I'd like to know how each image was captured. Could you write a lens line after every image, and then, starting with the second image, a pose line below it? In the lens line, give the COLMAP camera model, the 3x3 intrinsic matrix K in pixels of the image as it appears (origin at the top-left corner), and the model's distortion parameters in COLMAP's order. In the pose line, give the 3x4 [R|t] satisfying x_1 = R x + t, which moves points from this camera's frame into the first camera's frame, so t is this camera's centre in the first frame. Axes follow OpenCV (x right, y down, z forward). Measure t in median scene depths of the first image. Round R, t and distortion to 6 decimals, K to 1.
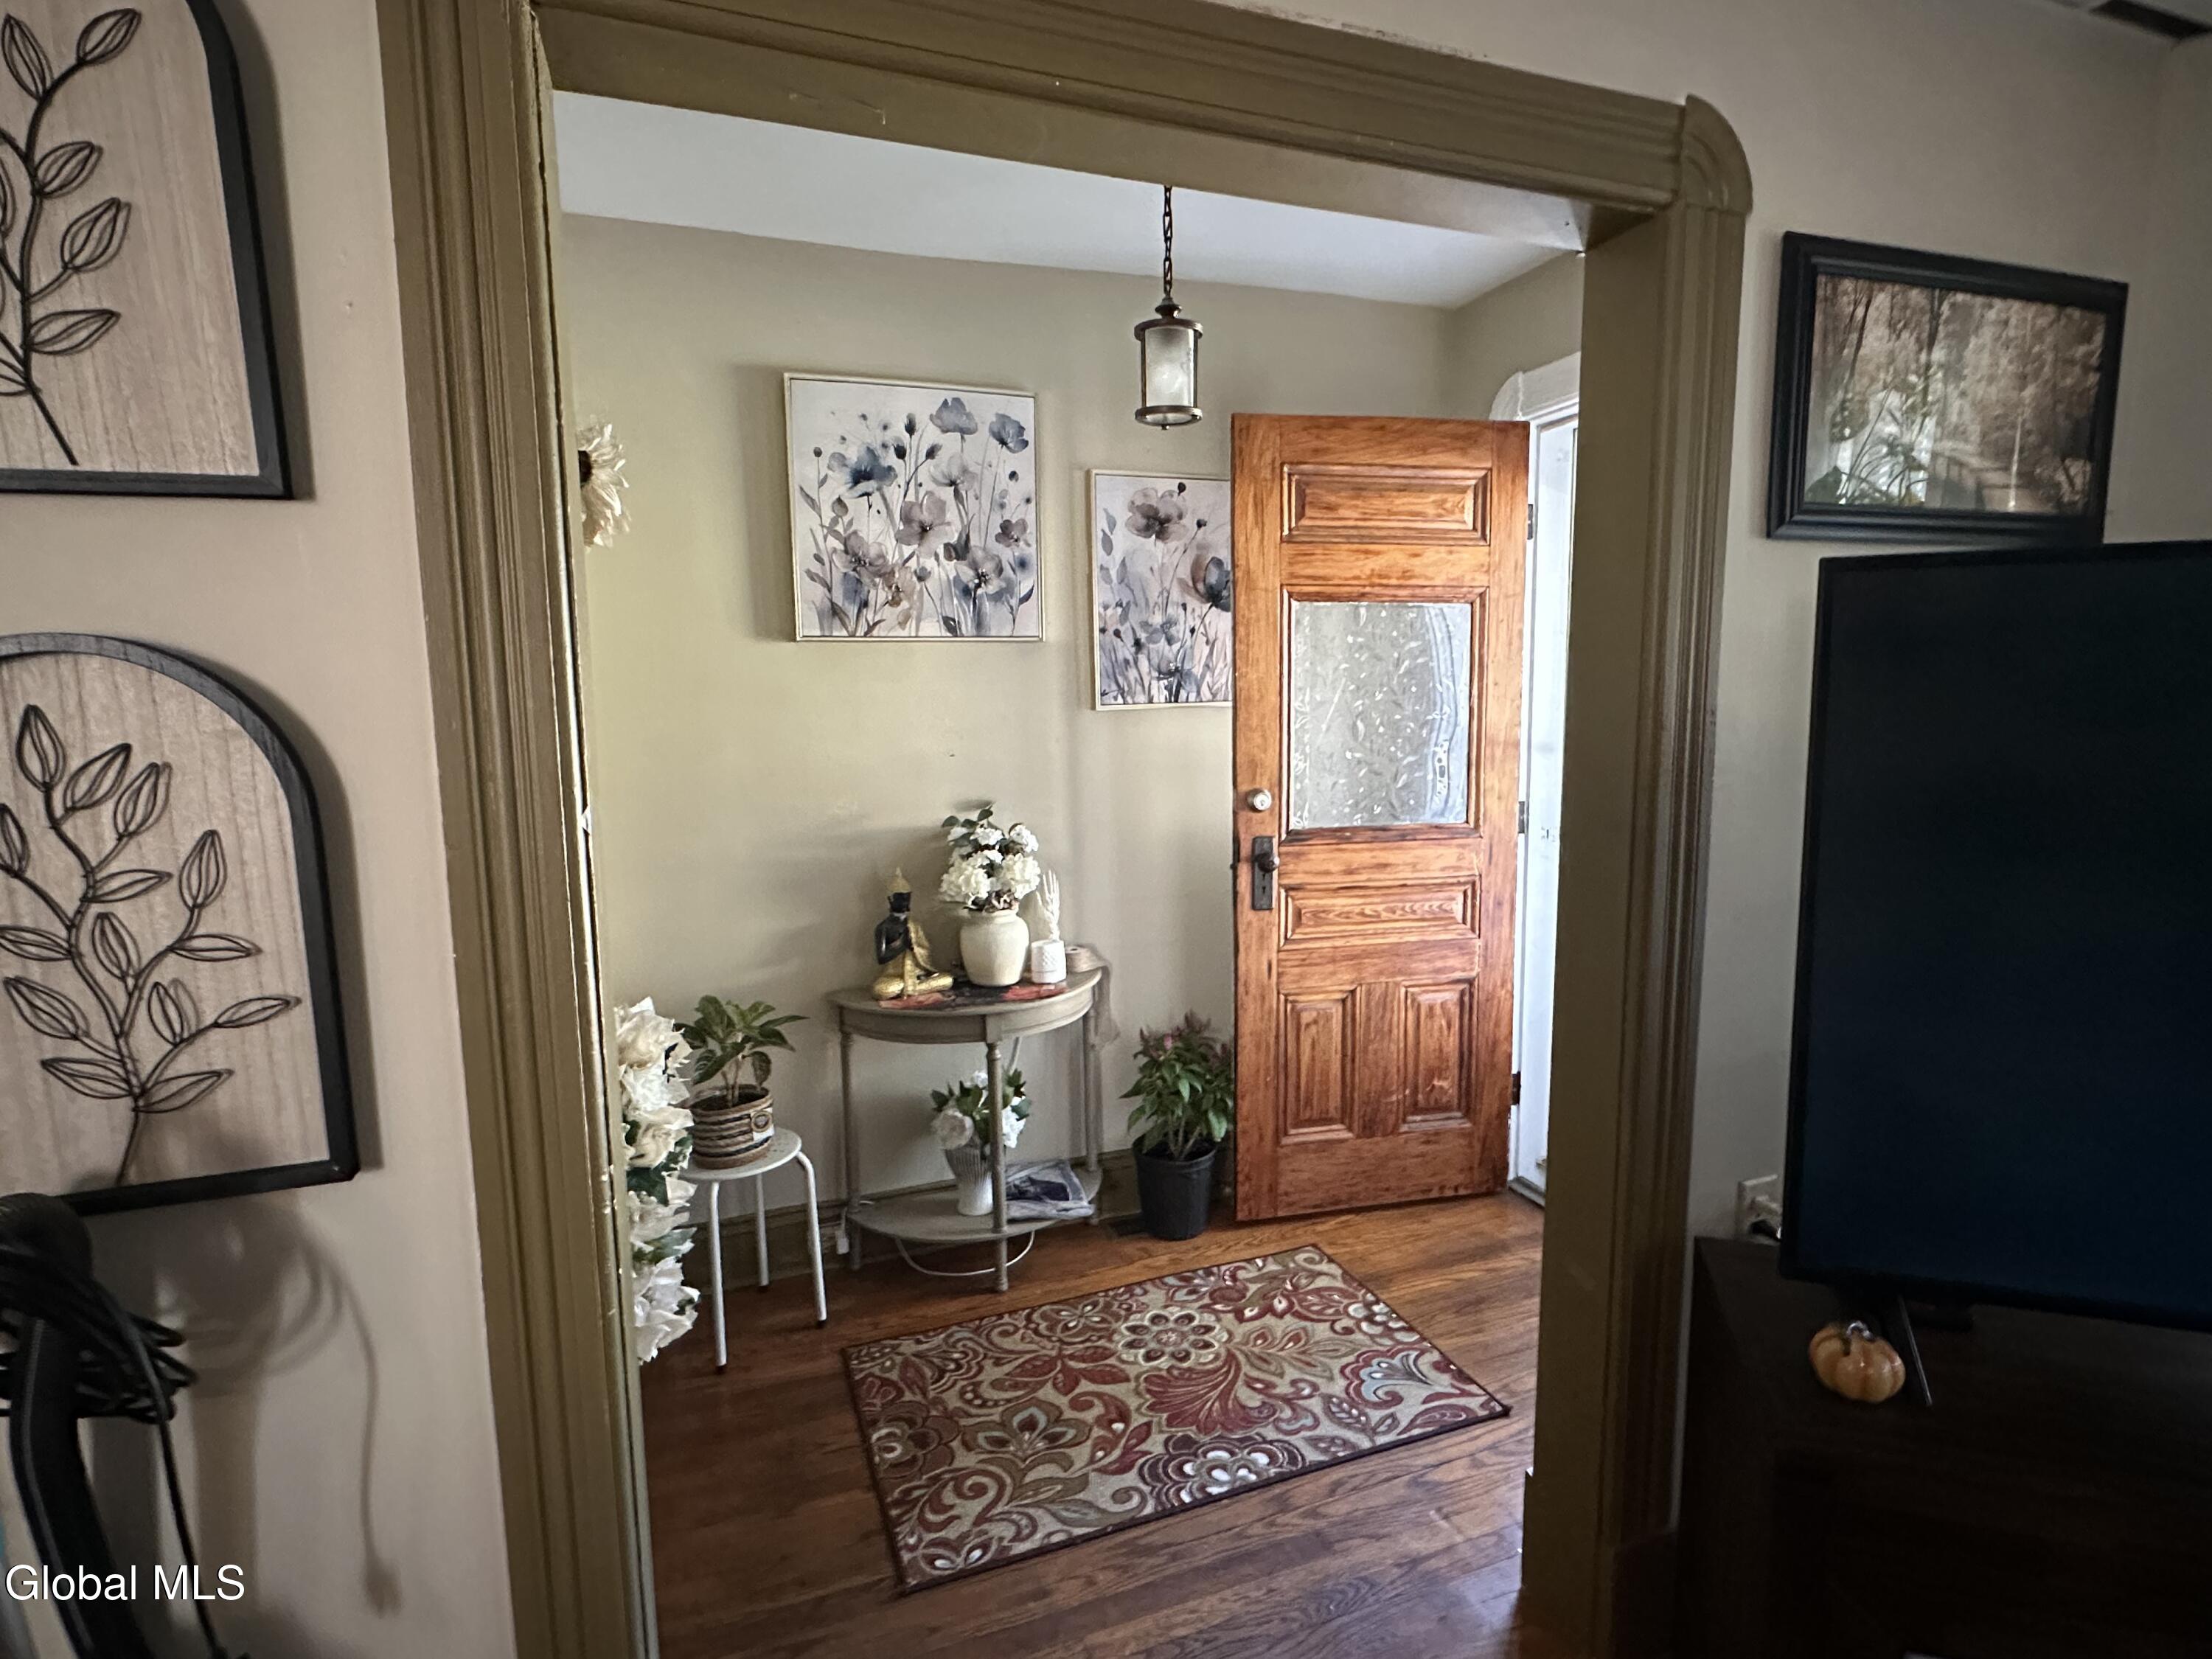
lens RADIAL K [[1132.4, 0, 1102.4], [0, 1132.4, 843.1], [0, 0, 1]] dist [0.006194, 0.008964]
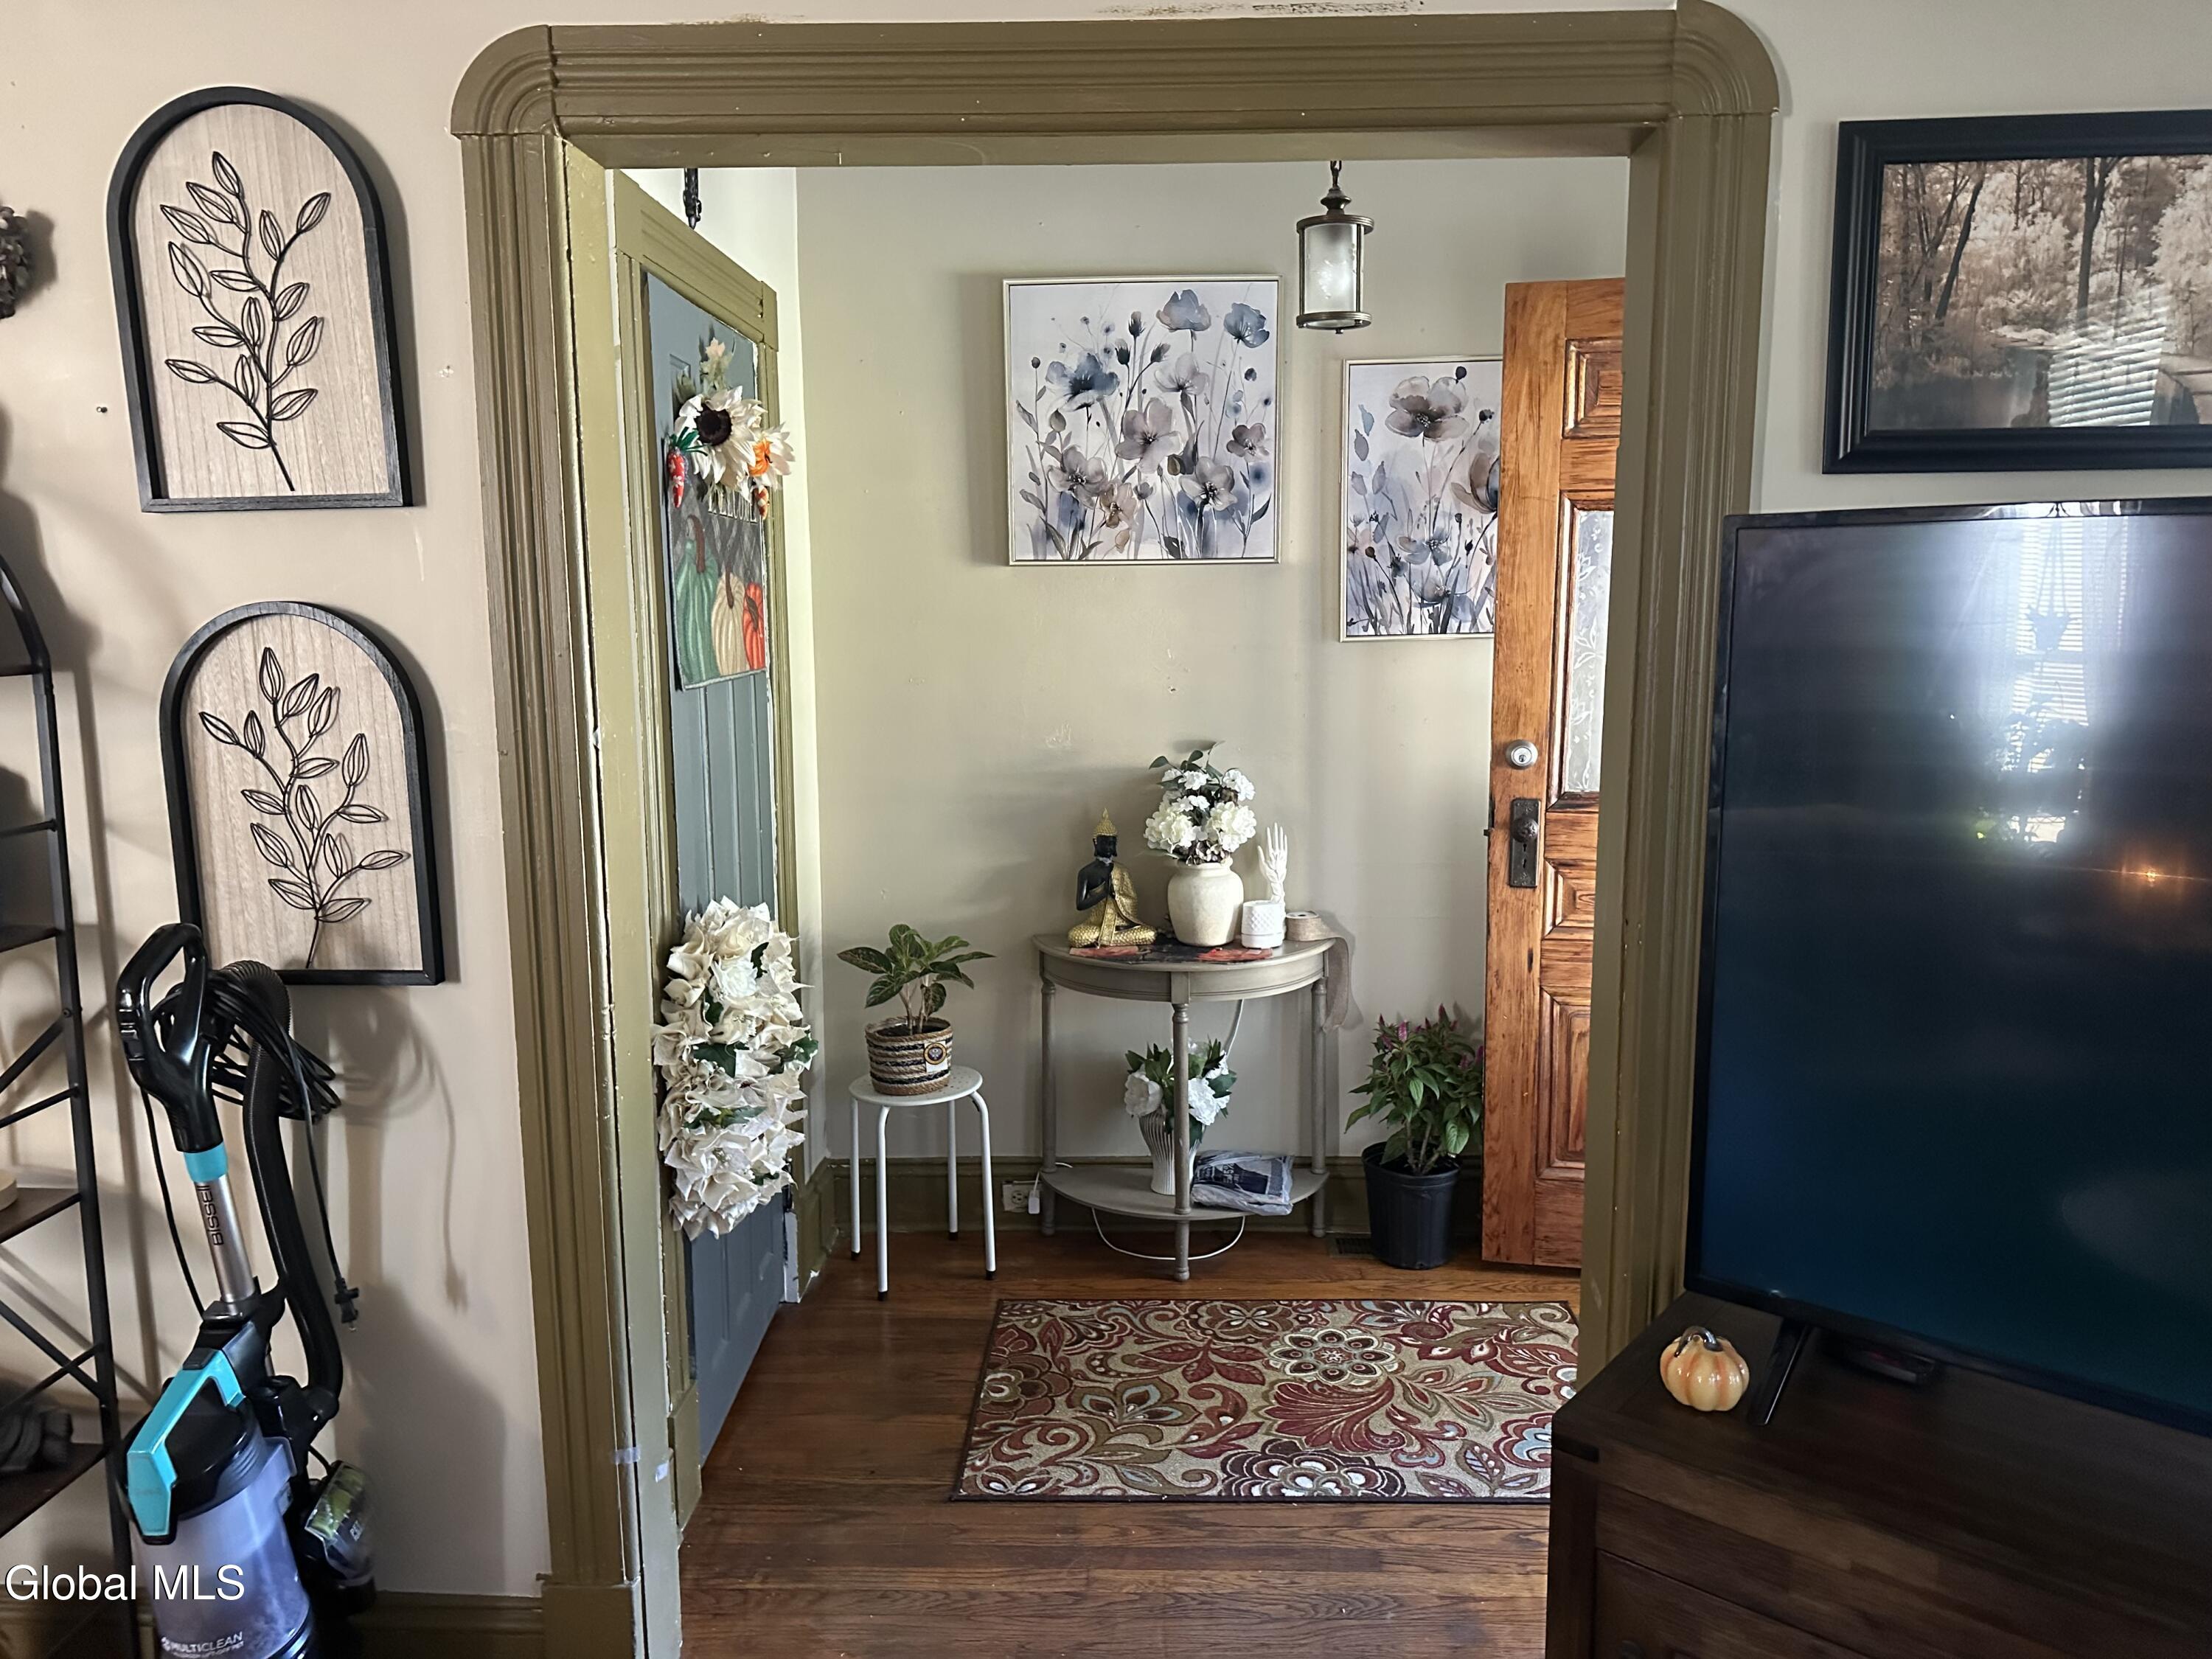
lens RADIAL K [[1539.8, 0, 1093.9], [0, 1539.8, 833.5], [0, 0, 1]] dist [0.104787, -0.056432]
pose [[0.924411, 0.067360, -0.375402, 0.316324], [-0.057741, 0.997652, 0.036826, -0.004579], [0.377001, -0.012367, 0.926130, -0.191884]]
